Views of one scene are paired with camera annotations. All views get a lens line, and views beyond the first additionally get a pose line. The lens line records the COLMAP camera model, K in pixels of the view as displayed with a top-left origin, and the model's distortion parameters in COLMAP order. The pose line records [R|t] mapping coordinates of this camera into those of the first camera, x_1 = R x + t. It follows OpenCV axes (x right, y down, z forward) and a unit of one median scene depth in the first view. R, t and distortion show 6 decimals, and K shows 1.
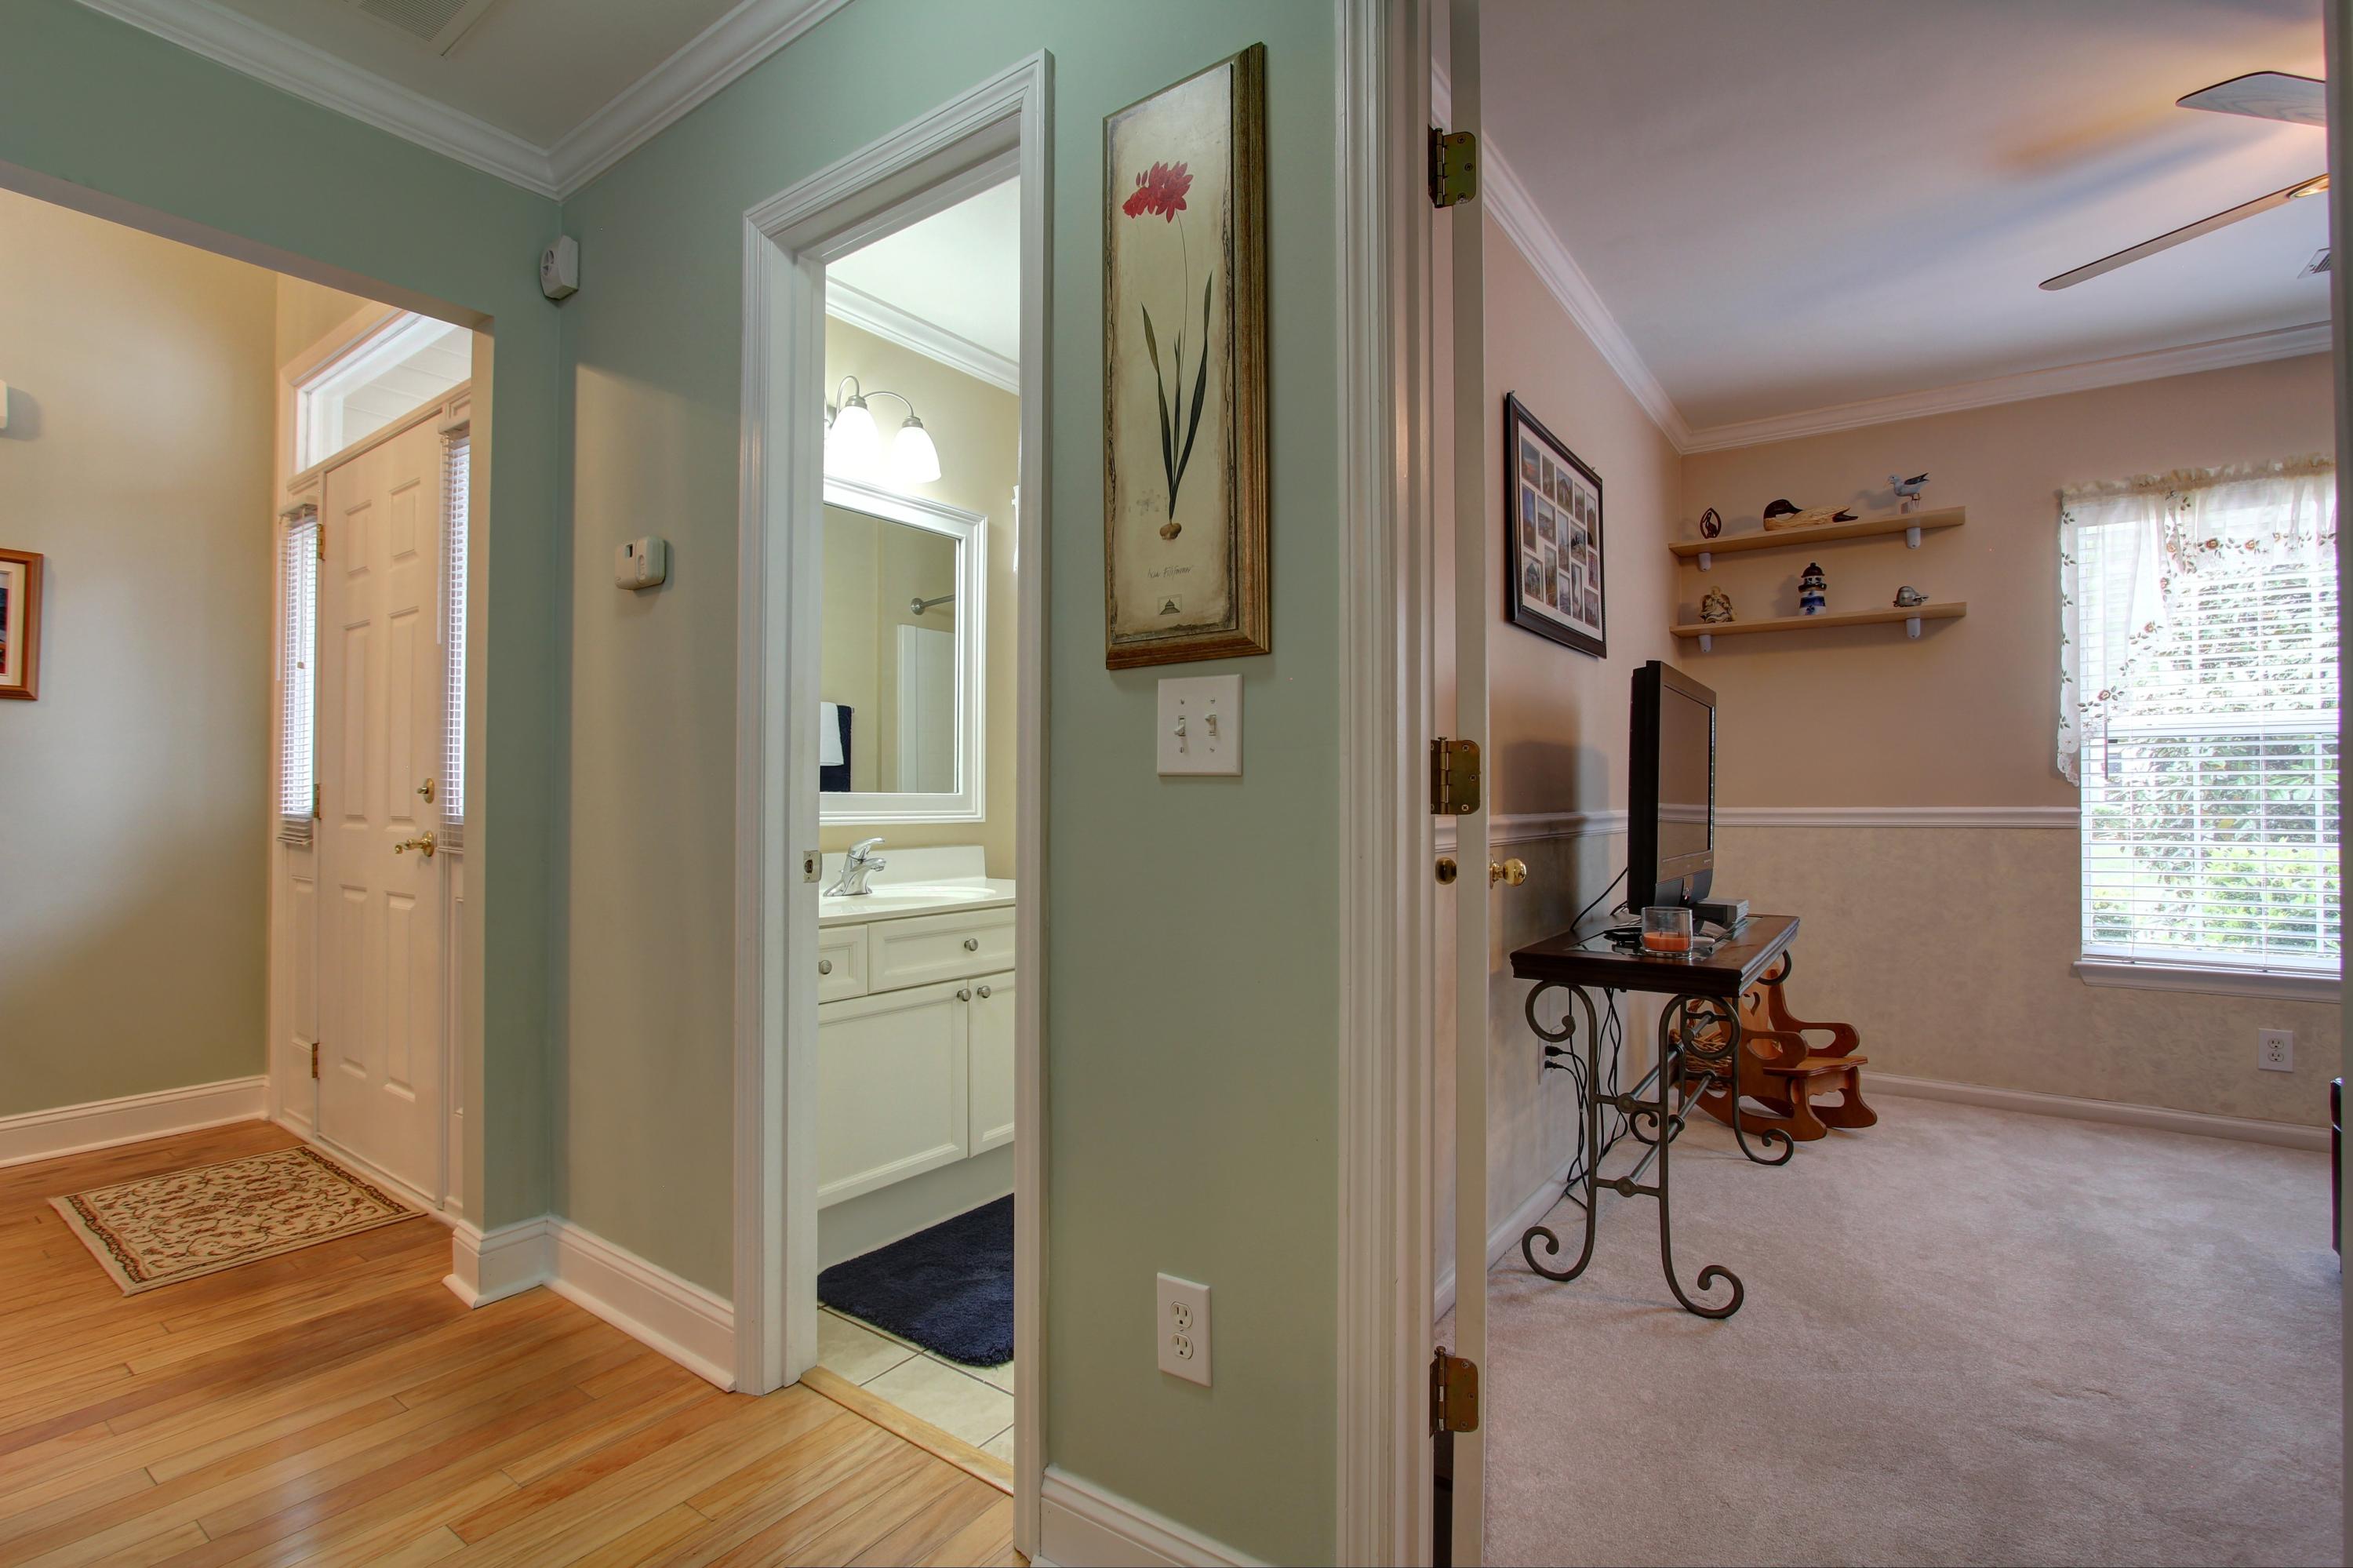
lens RADIAL K [[1081.3, 0, 1166.6], [0, 1081.3, 781.7], [0, 0, 1]] dist [-0.017692, 0.000687]
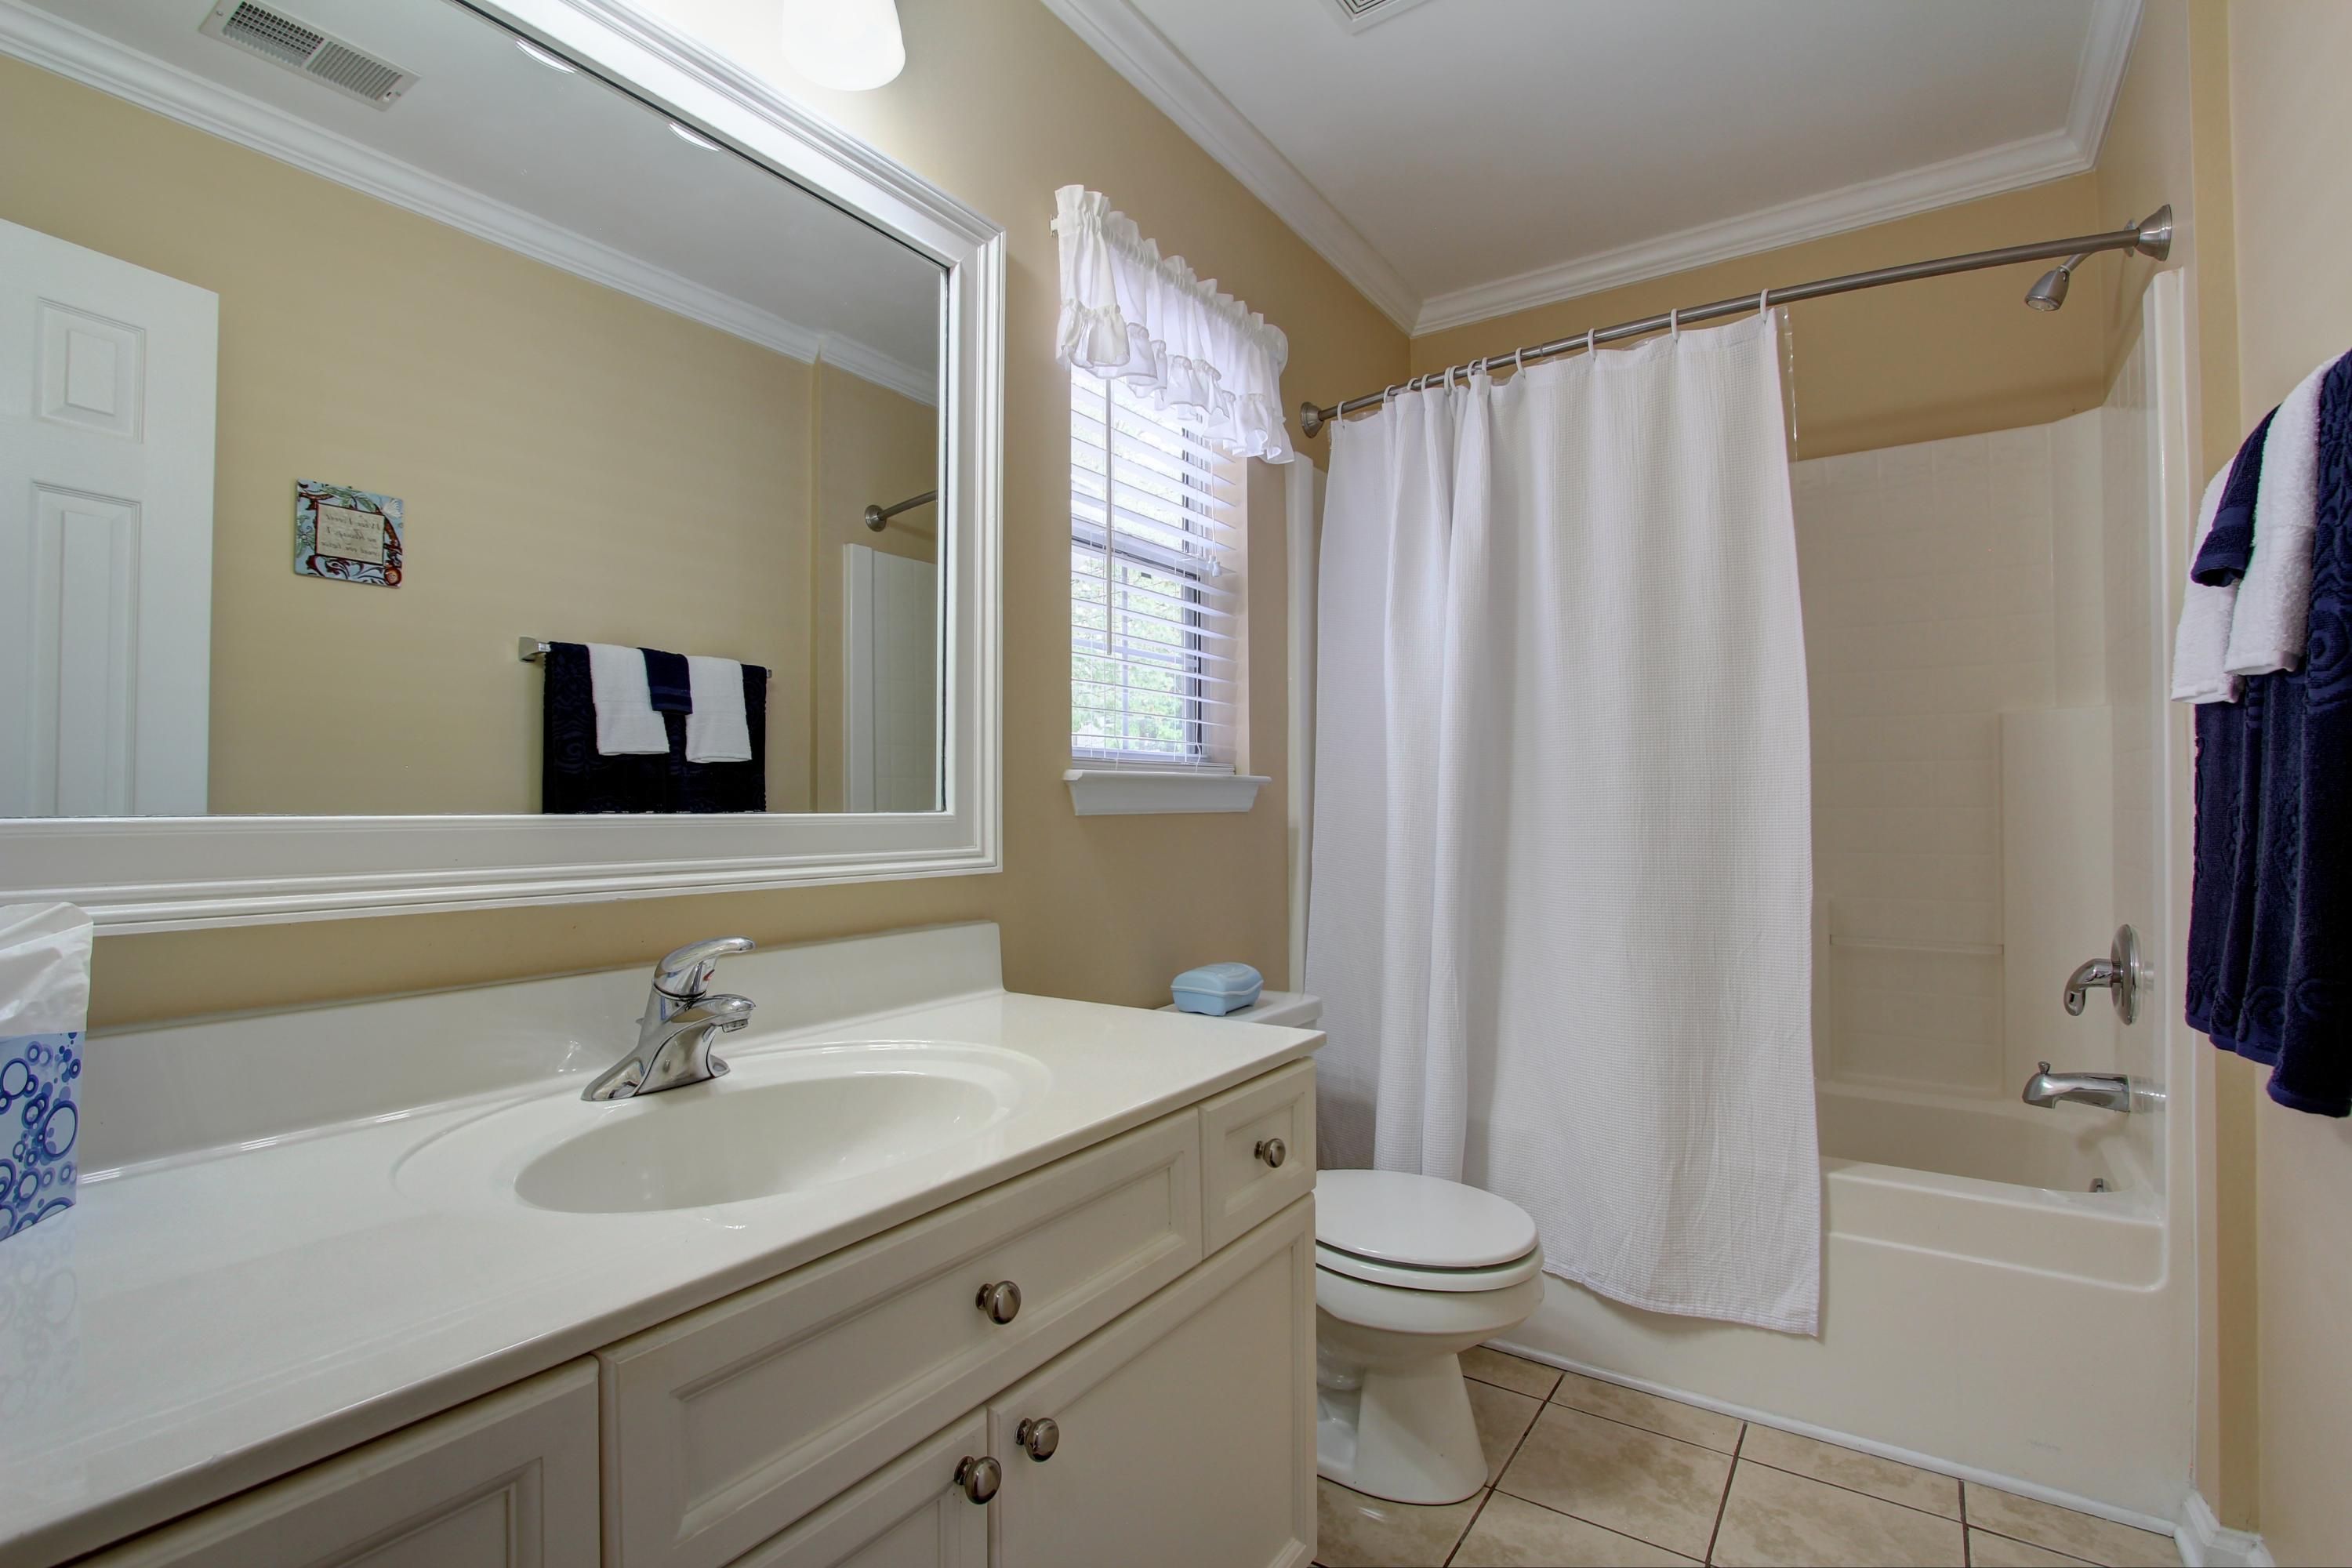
lens RADIAL K [[1080.8, 0, 1171.5], [0, 1080.8, 793.3], [0, 0, 1]] dist [-0.017692, 0.000687]
pose [[0.999664, -0.001970, 0.025846, -0.183803], [0.001931, 0.999997, 0.001527, 0.003307], [-0.025849, -0.001476, 0.999665, 0.910623]]
